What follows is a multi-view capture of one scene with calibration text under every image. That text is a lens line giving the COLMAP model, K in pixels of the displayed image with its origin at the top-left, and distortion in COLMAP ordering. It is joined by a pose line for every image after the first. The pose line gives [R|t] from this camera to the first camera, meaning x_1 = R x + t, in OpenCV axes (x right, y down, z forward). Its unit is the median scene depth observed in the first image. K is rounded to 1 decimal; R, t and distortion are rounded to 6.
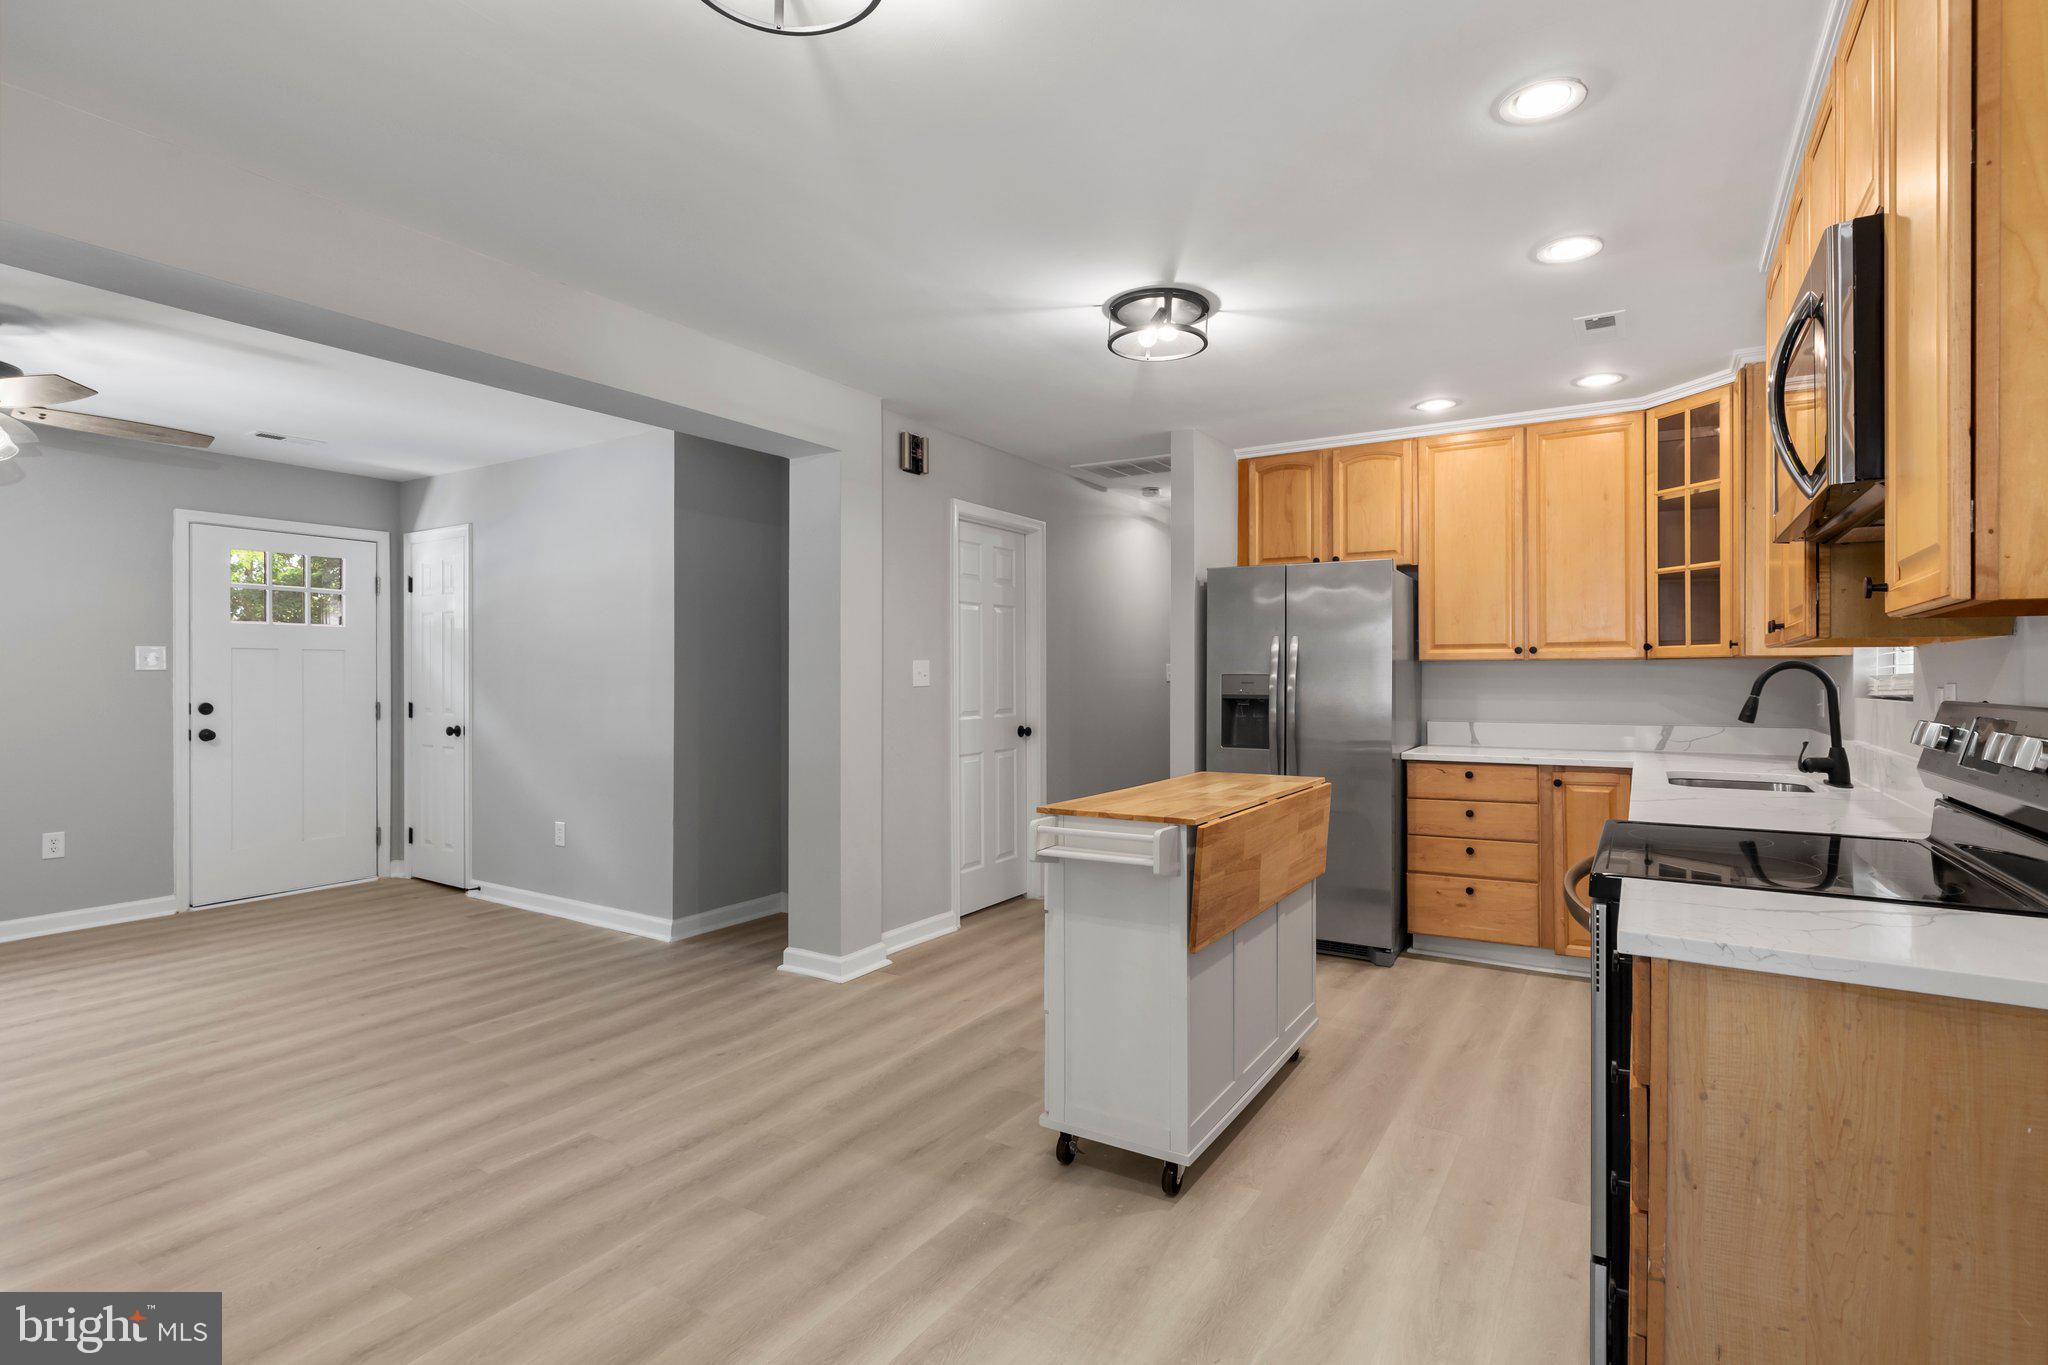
lens RADIAL K [[990.2, 0, 1017.8], [0, 990.2, 675.4], [0, 0, 1]] dist [-0.007942, 0.002109]
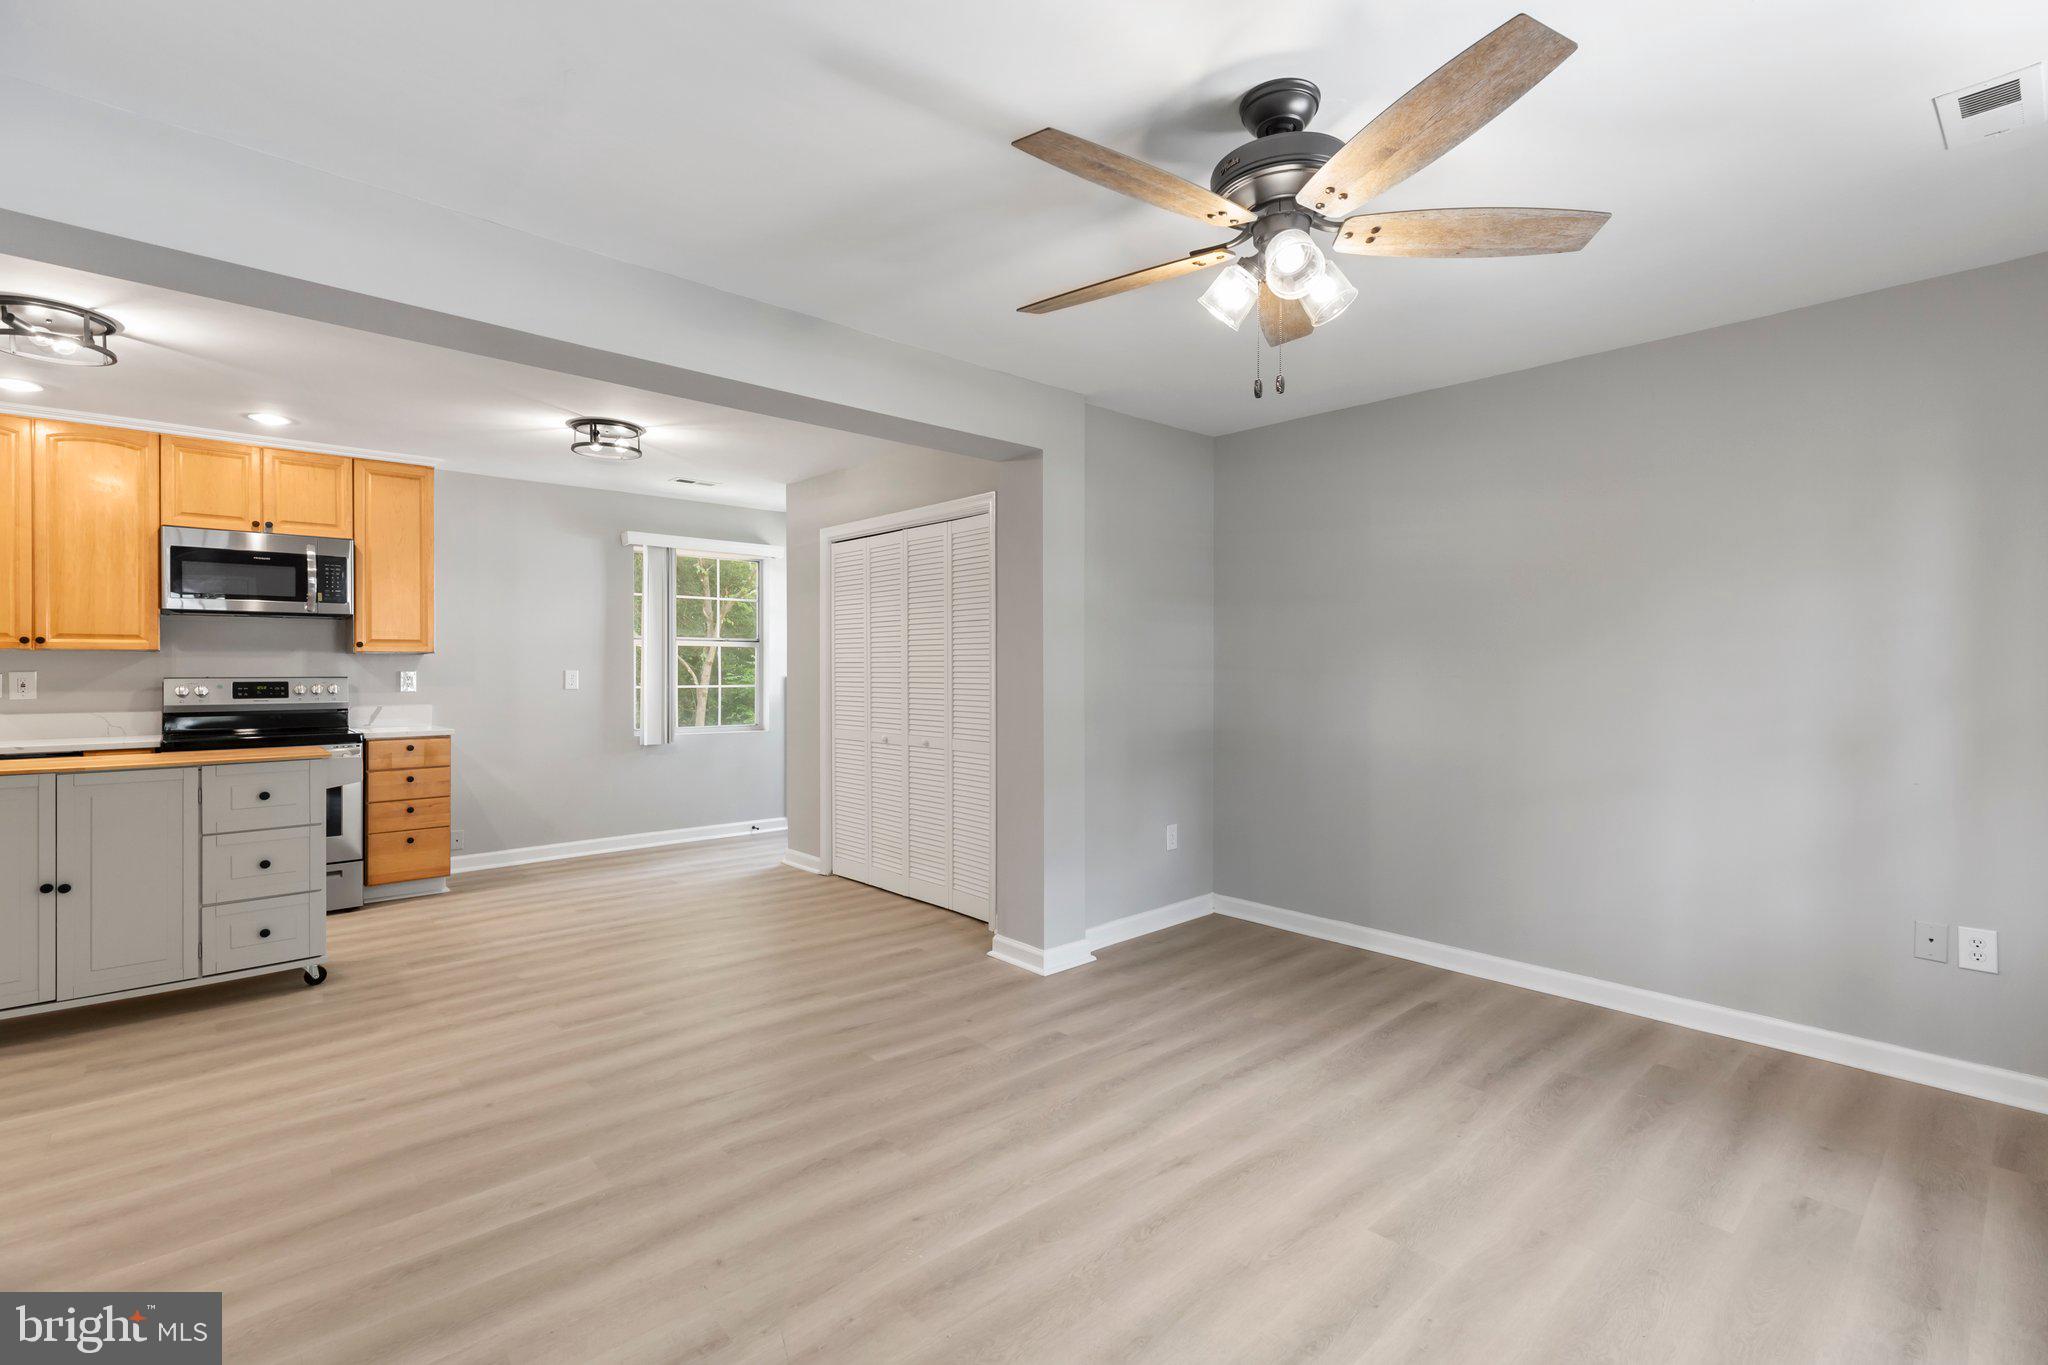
lens RADIAL K [[914.6, 0, 1014.3], [0, 914.6, 667.8], [0, 0, 1]] dist [0.001781, 0.000452]
pose [[-0.963803, -0.001262, 0.266611, -0.815630], [-0.002319, 0.999991, -0.003650, 0.001868], [-0.266604, -0.004136, -0.963797, 1.234122]]
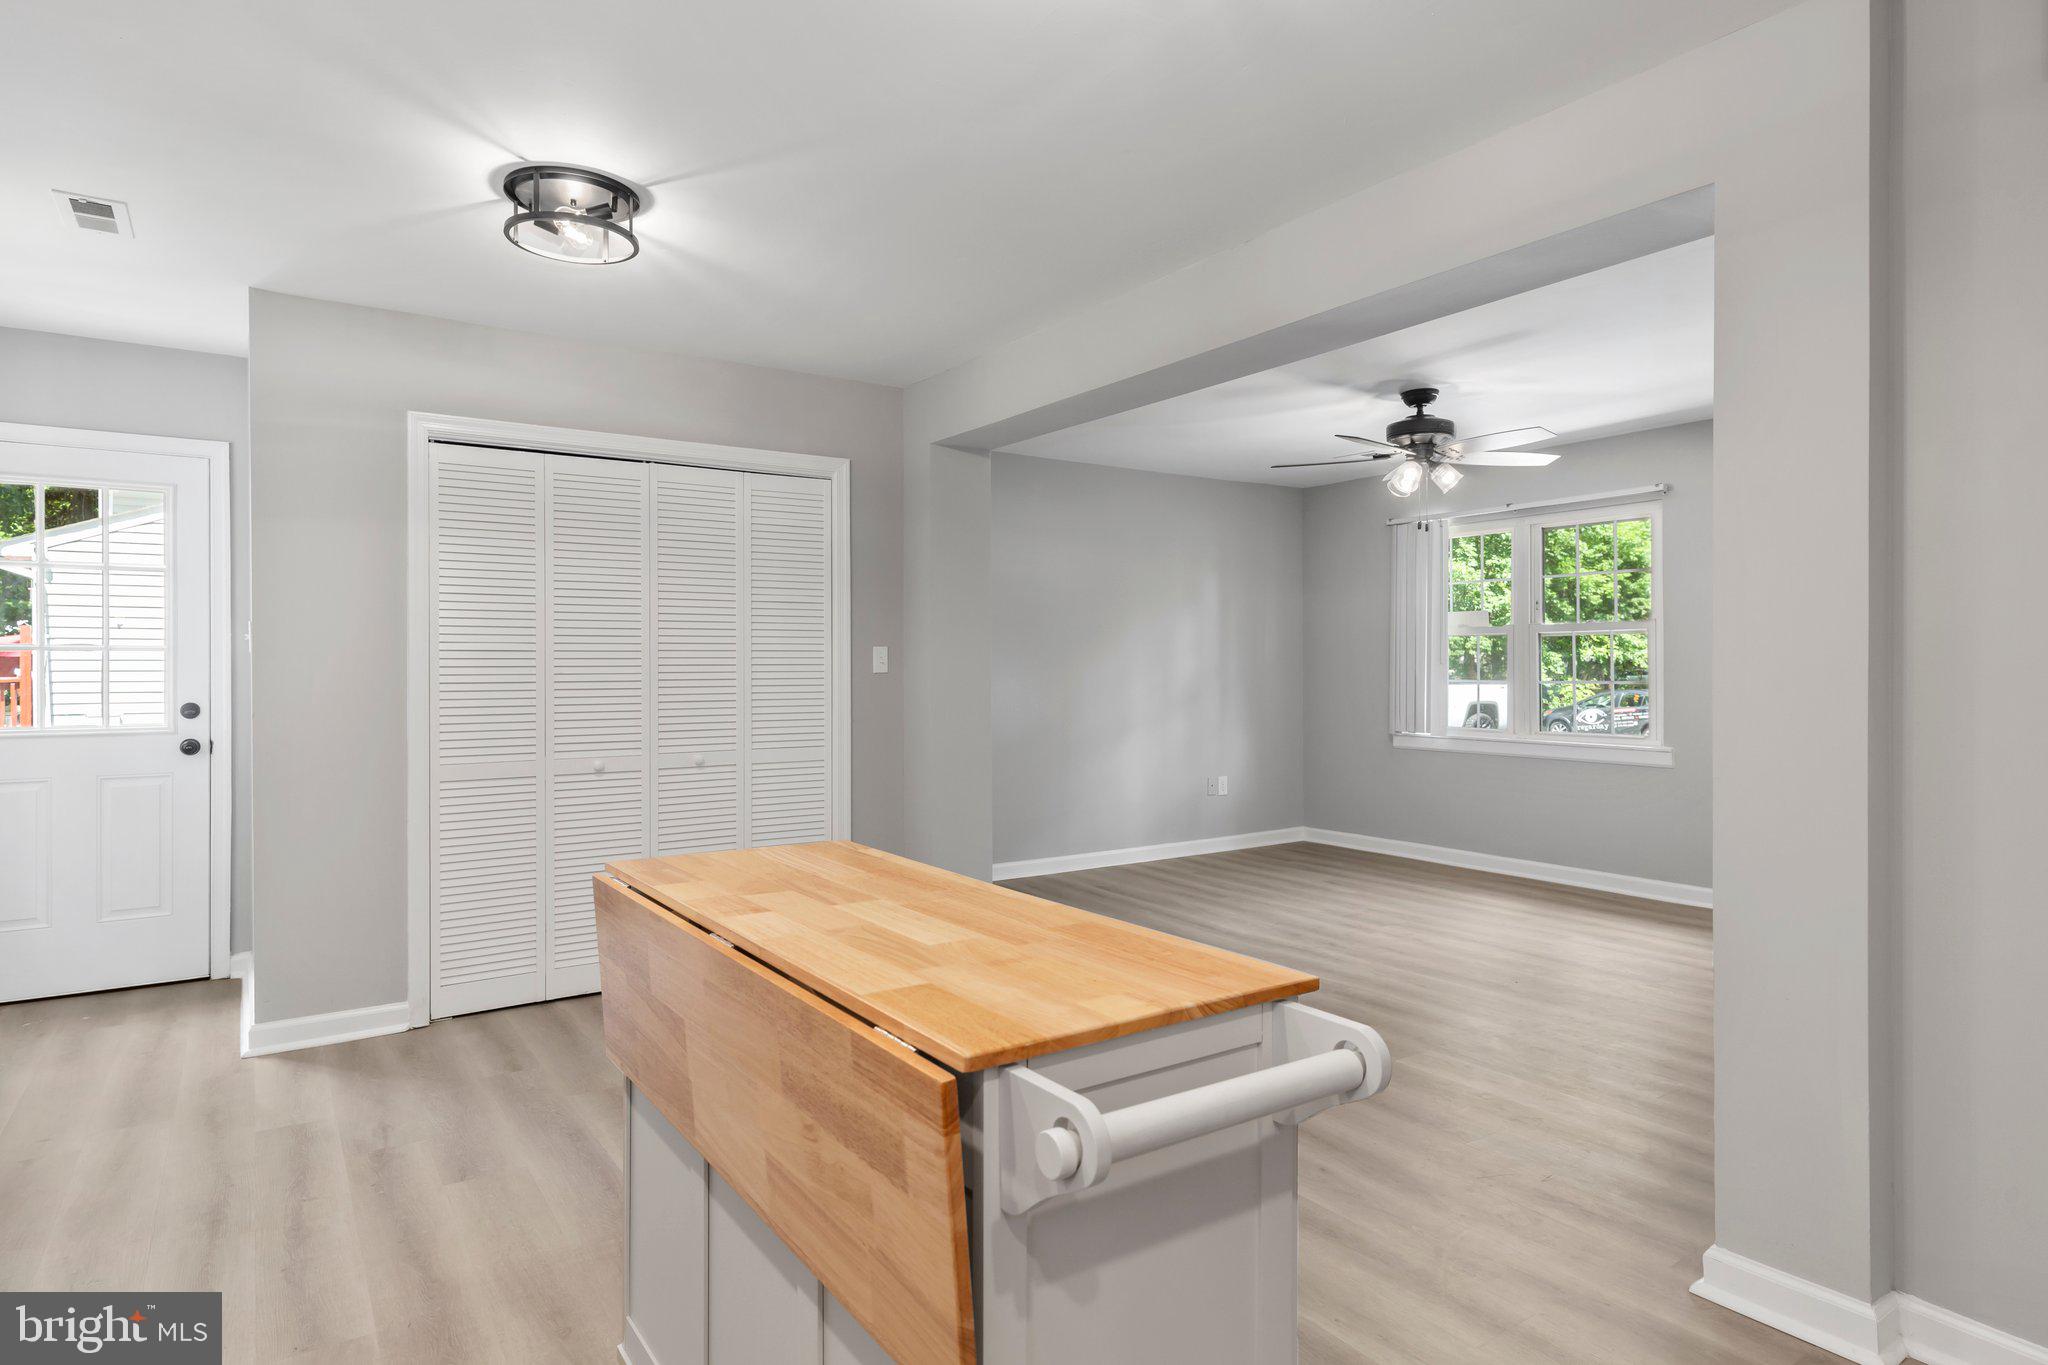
lens RADIAL K [[1146.2, 0, 1004.5], [0, 1146.2, 674.4], [0, 0, 1]] dist [0.011492, -0.000024]
pose [[-0.402551, 0.008178, -0.915361, 0.442055], [0.005055, 0.999965, 0.006710, 0.005332], [0.915384, -0.001926, -0.402578, 0.852814]]
